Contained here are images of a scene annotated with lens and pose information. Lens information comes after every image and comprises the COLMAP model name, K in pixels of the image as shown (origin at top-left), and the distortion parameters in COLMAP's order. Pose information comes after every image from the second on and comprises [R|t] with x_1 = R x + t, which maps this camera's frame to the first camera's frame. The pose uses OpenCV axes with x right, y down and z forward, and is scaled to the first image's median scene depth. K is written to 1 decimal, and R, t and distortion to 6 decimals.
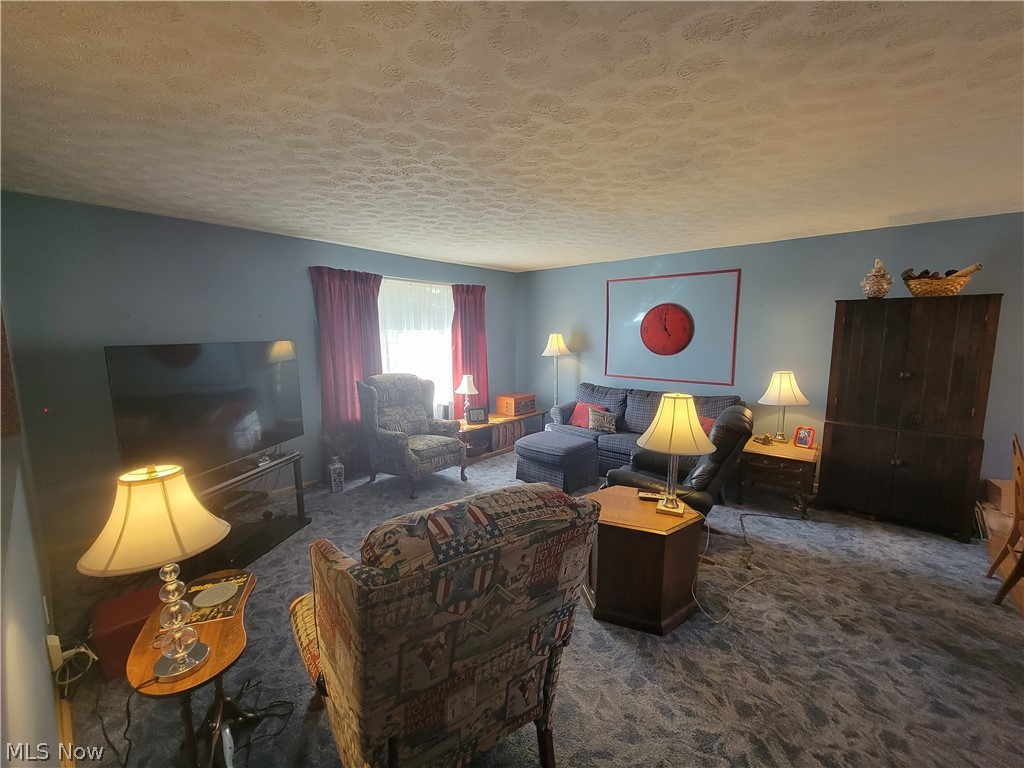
lens RADIAL K [[419.7, 0, 511.2], [0, 419.7, 386.3], [0, 0, 1]] dist [0.001289, -0.000340]
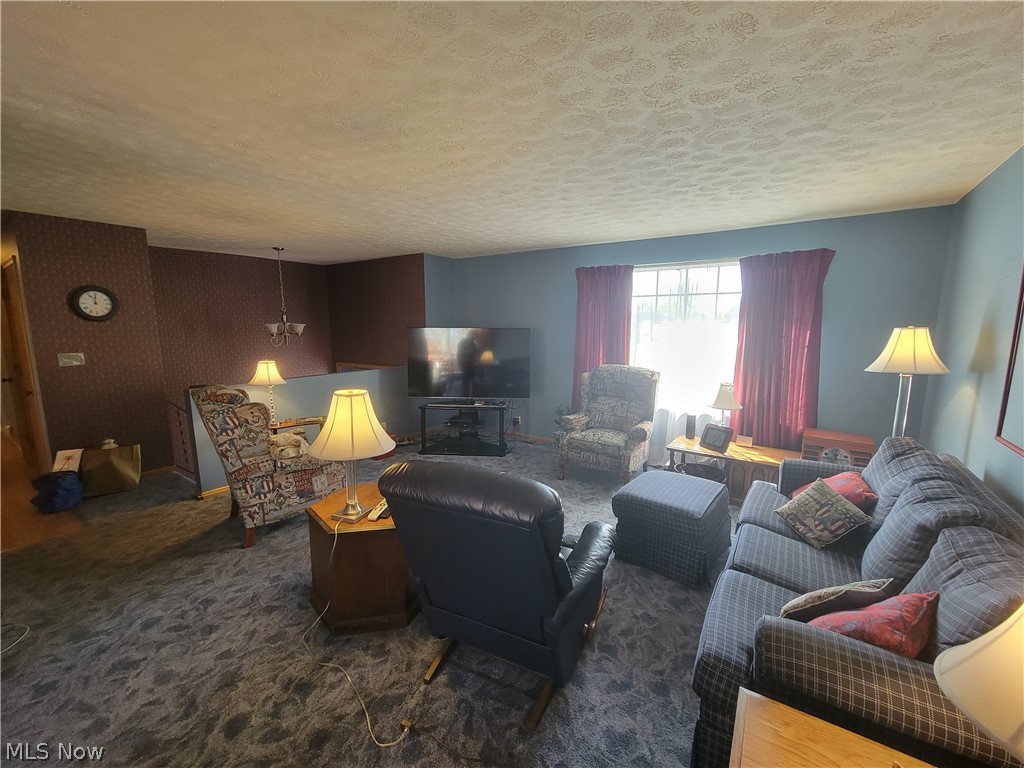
lens RADIAL K [[419.7, 0, 509.8], [0, 419.7, 383.7], [0, 0, 1]] dist [0.001289, -0.000340]
pose [[0.098894, 0.145545, -0.984397, 1.459904], [-0.131301, 0.982505, 0.132075, -0.178473], [0.986397, 0.116191, 0.116275, 1.372013]]
